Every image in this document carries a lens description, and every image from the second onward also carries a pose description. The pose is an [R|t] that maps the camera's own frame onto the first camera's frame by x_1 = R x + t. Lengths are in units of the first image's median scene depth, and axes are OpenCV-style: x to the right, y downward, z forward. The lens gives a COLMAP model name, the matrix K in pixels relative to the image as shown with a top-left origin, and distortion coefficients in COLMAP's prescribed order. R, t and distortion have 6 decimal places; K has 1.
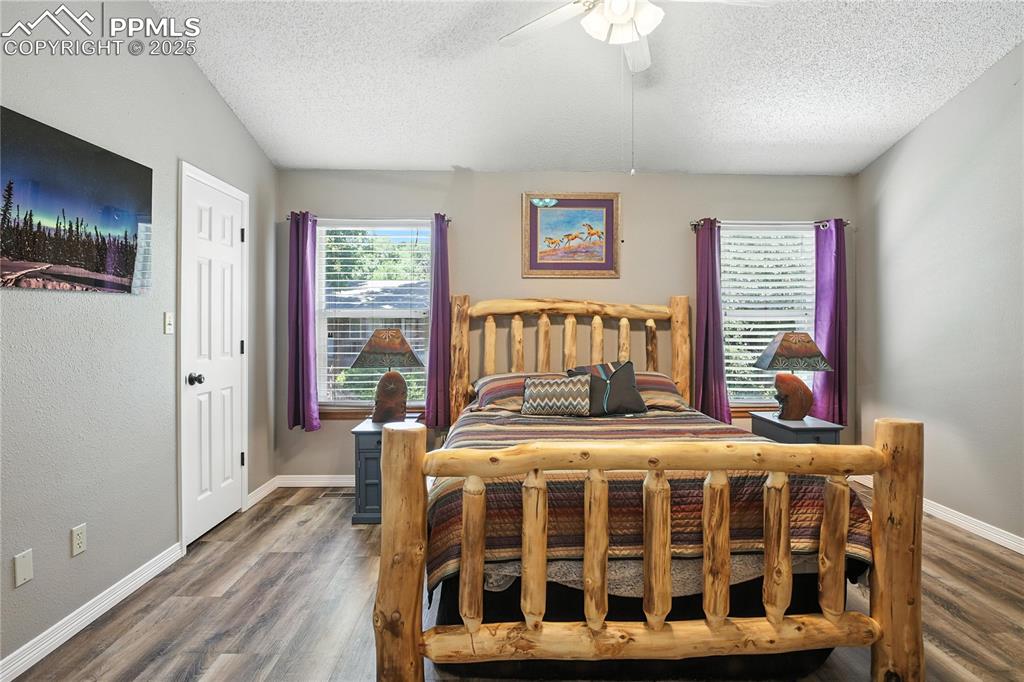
lens RADIAL K [[515.5, 0, 520.6], [0, 515.5, 332.8], [0, 0, 1]] dist [-0.033163, -0.000234]
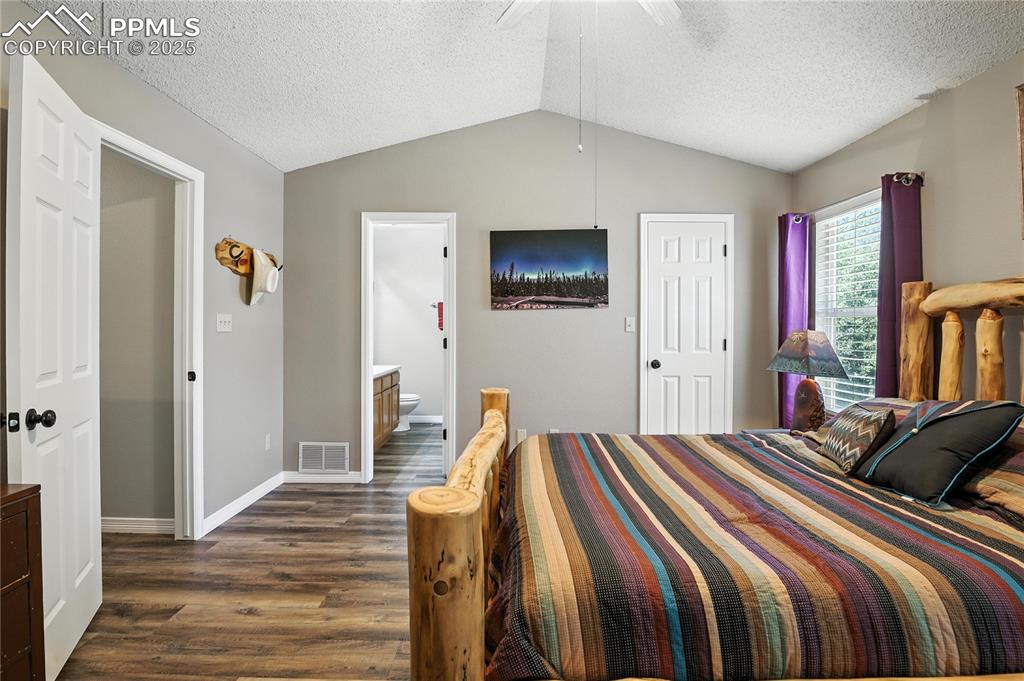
lens RADIAL K [[515.5, 0, 520.6], [0, 515.5, 332.3], [0, 0, 1]] dist [-0.033163, -0.000234]
pose [[-0.041818, 0.010789, -0.999067, 0.956620], [-0.015990, 0.999806, 0.011467, -0.009385], [0.998997, 0.016454, -0.041638, 0.821607]]
